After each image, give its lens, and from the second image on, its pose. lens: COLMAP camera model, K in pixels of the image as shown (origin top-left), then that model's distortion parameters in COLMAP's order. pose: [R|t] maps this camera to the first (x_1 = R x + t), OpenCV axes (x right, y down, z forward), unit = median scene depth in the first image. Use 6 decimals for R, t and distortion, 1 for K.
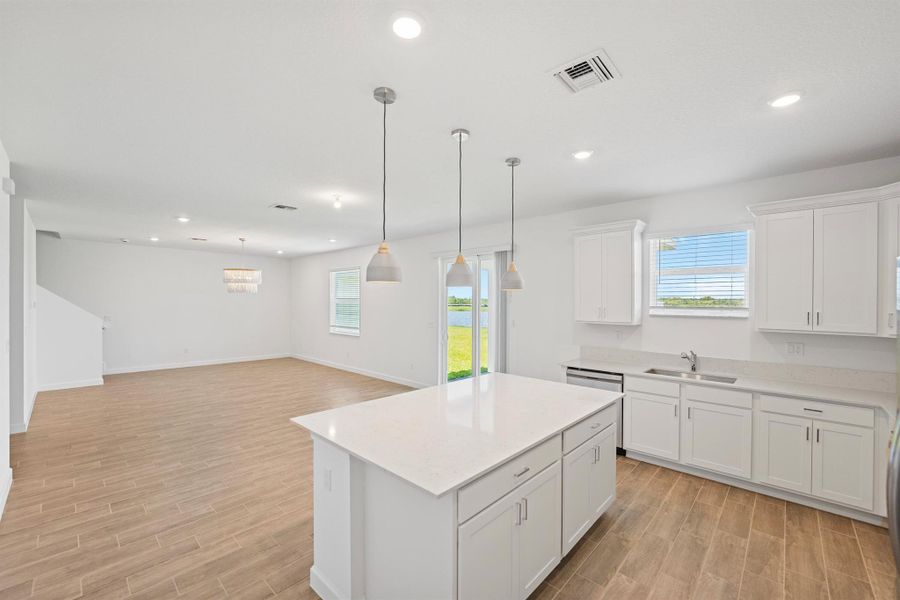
lens RADIAL K [[373.2, 0, 448.6], [0, 373.2, 304.0], [0, 0, 1]] dist [-0.000269, -0.000108]
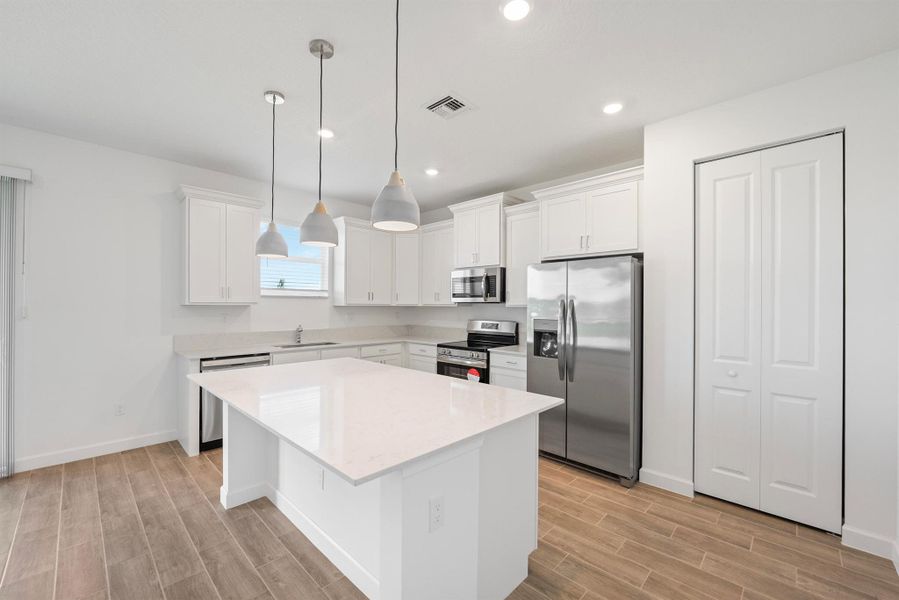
lens RADIAL K [[372.8, 0, 441.9], [0, 372.8, 300.7], [0, 0, 1]] dist [-0.000269, -0.000108]
pose [[0.036998, -0.000042, 0.999315, -0.552992], [-0.001870, 0.999998, 0.000111, 0.049296], [-0.999314, -0.001873, 0.036998, 0.539191]]
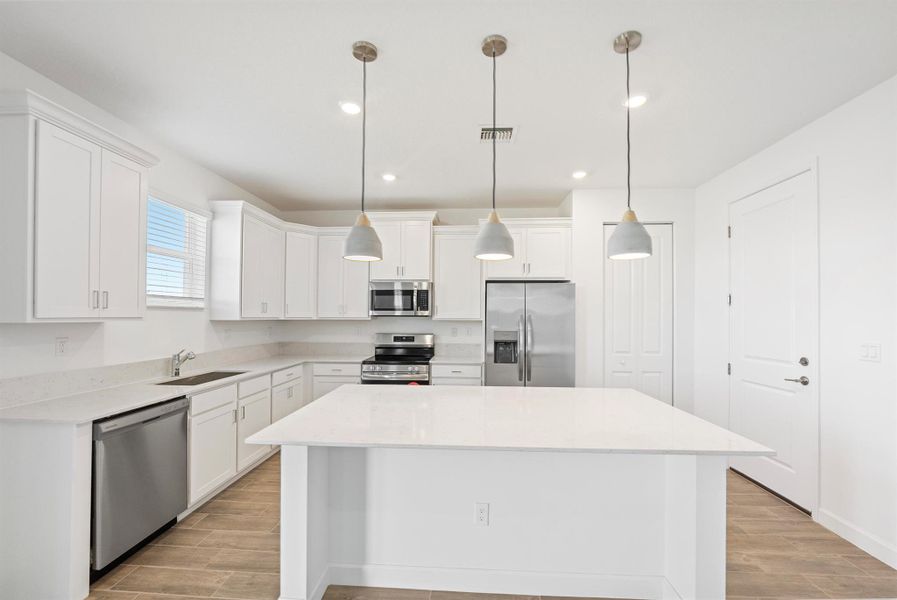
lens RADIAL K [[372.0, 0, 441.5], [0, 372.0, 309.3], [0, 0, 1]] dist [-0.000269, -0.000108]
pose [[-0.630923, -0.001251, 0.775845, -0.343556], [-0.009327, 0.999939, -0.005972, 0.039755], [-0.775790, -0.011004, -0.630896, 1.145860]]
